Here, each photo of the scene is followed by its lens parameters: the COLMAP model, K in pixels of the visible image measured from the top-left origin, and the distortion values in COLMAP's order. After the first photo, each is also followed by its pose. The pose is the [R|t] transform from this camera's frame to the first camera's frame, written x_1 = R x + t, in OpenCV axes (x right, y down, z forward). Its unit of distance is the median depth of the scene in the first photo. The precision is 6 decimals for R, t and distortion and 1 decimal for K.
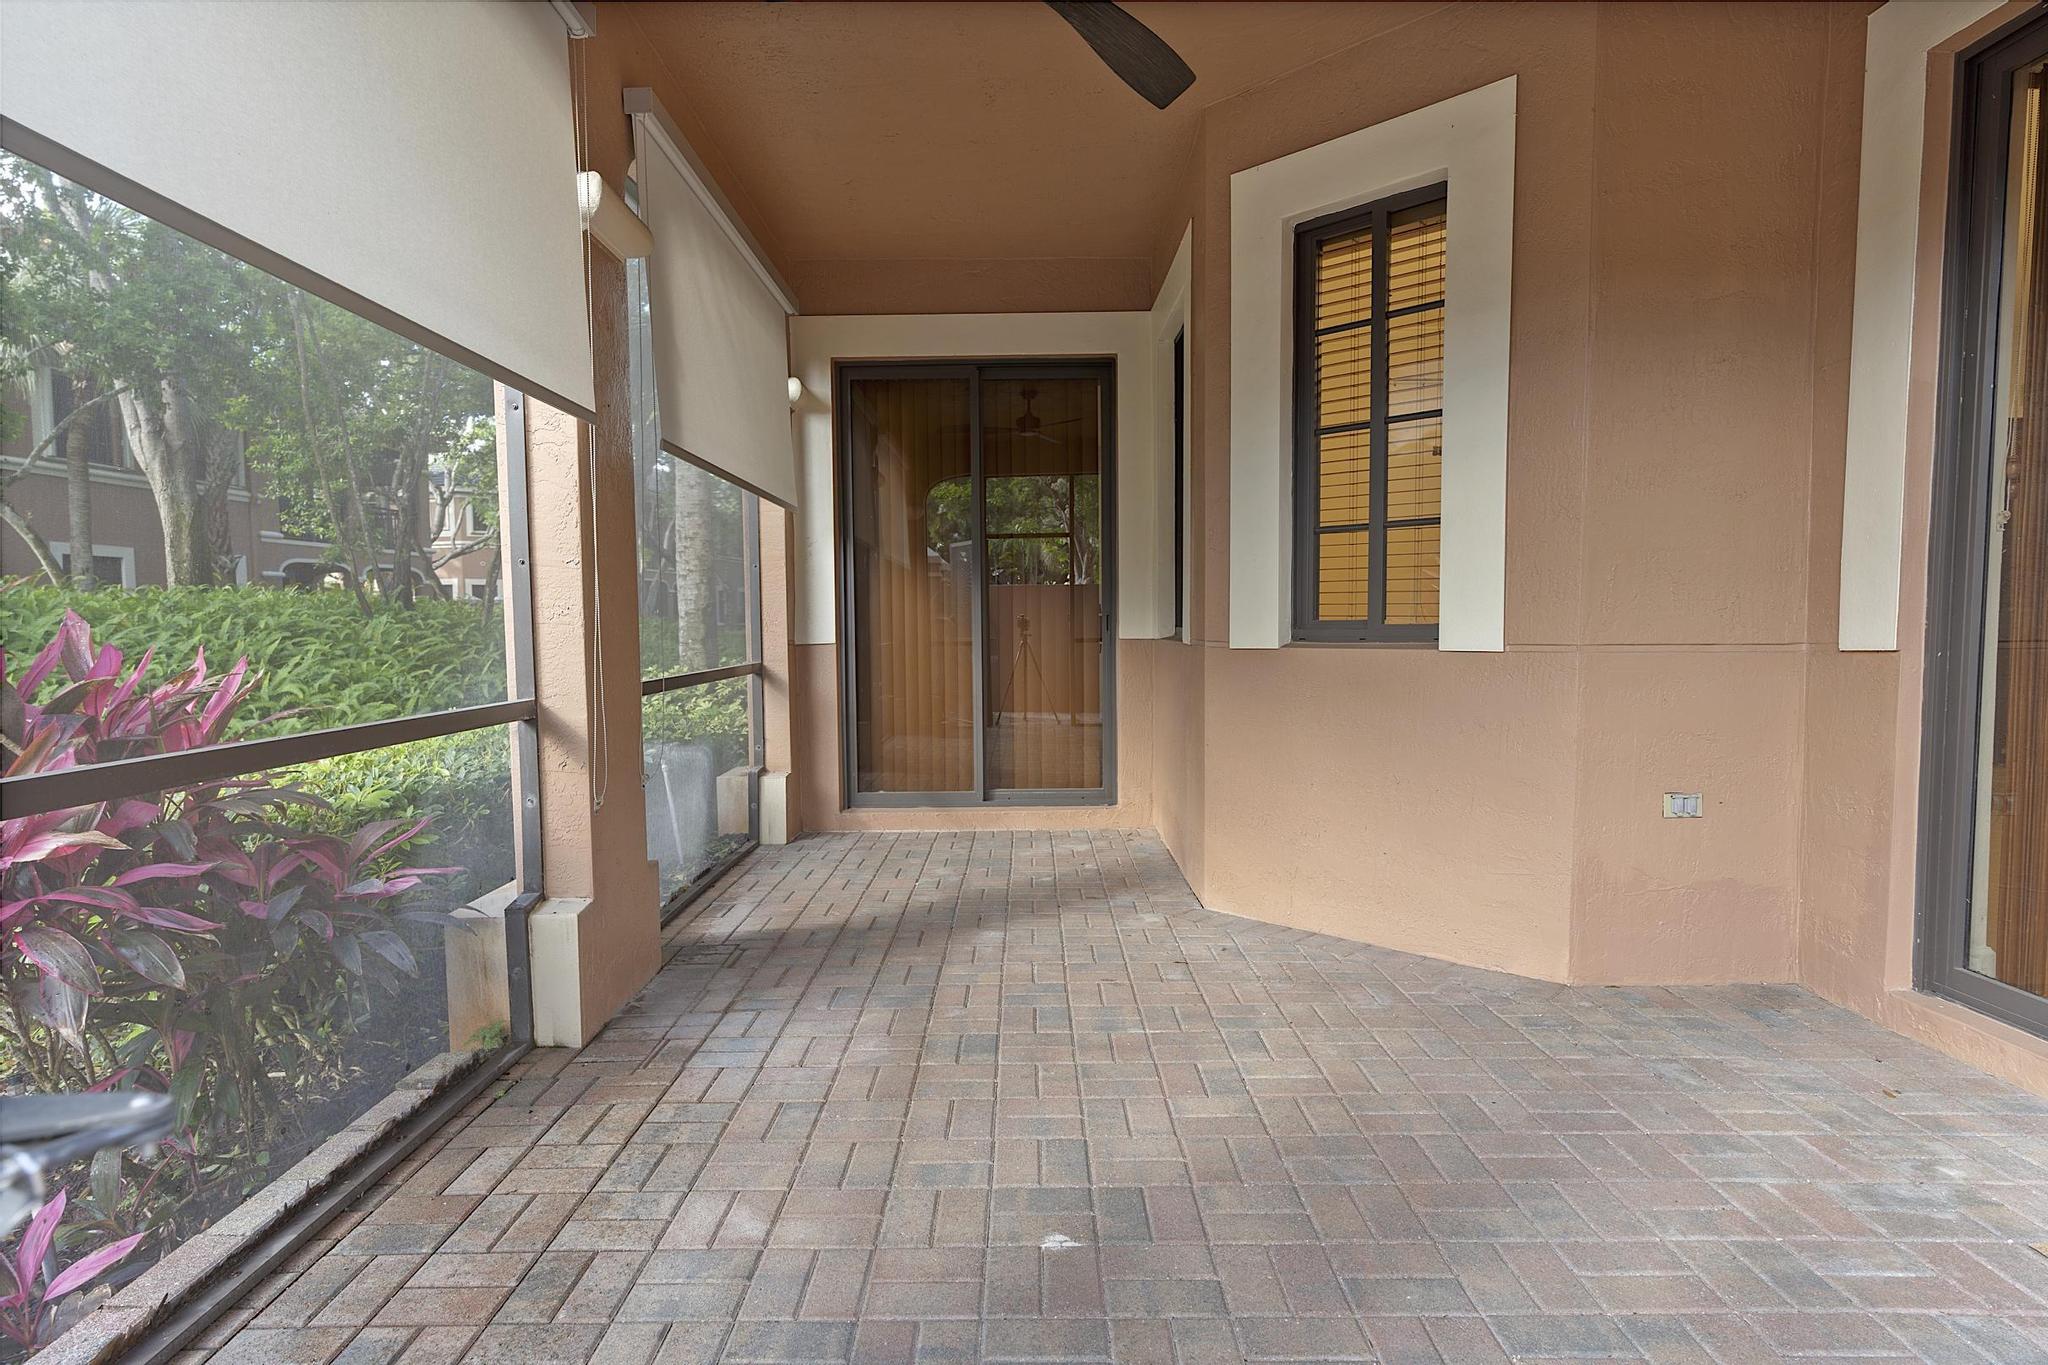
lens RADIAL K [[1086.6, 0, 1014.9], [0, 1086.6, 685.9], [0, 0, 1]] dist [-0.001387, 0.002738]
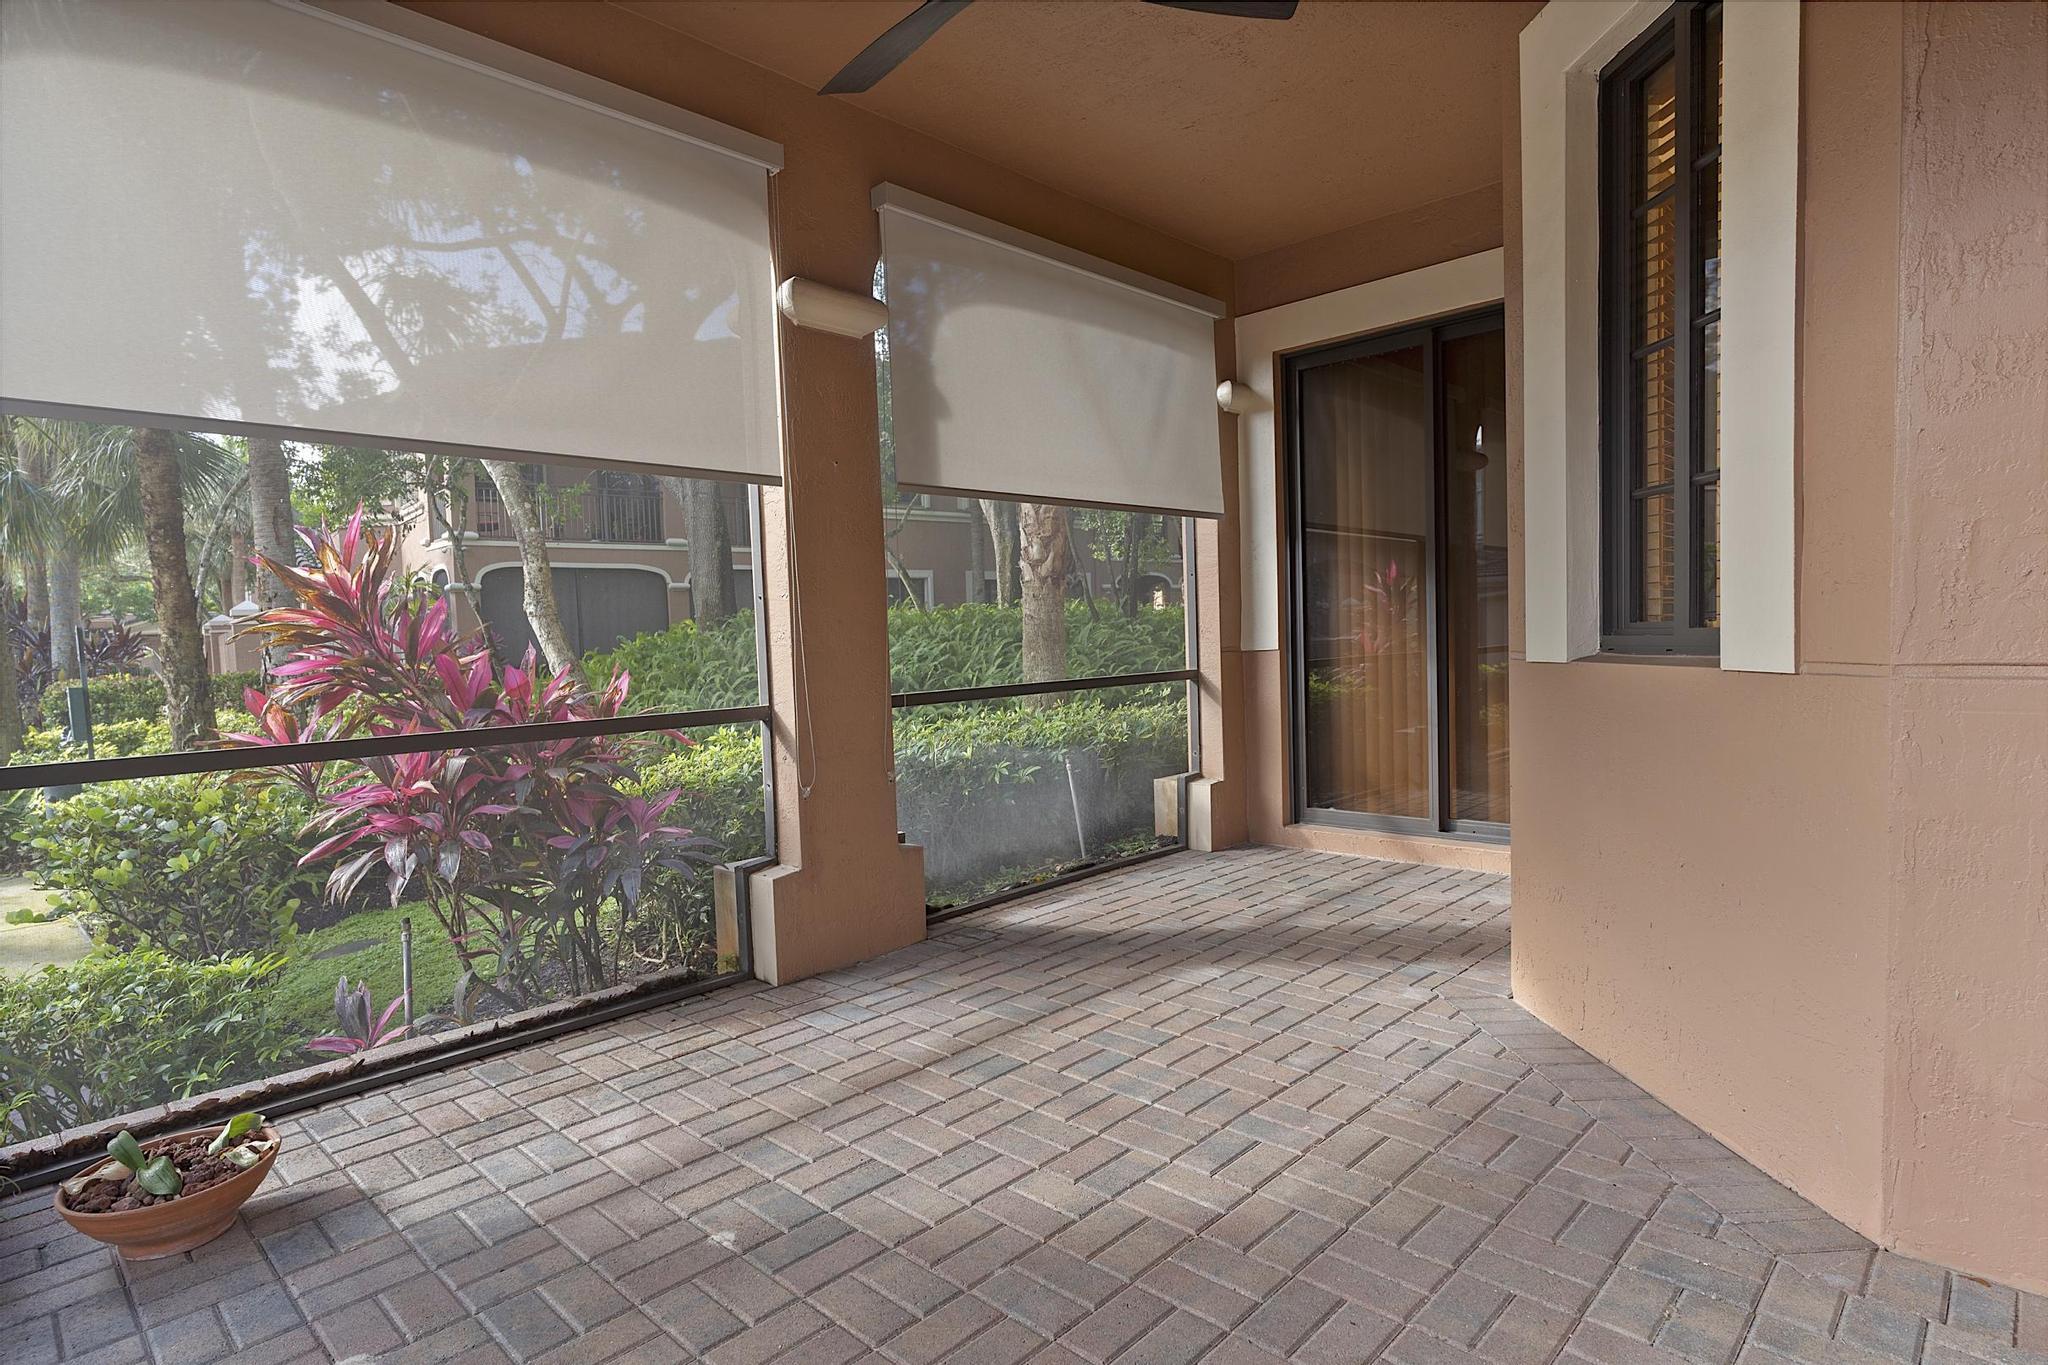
lens RADIAL K [[1086.6, 0, 1012.2], [0, 1086.6, 688.0], [0, 0, 1]] dist [-0.001387, 0.002738]
pose [[0.719683, 0.019446, -0.694030, 0.528475], [-0.013400, 0.999811, 0.014118, -0.024652], [0.694174, -0.000860, 0.719807, 0.235941]]
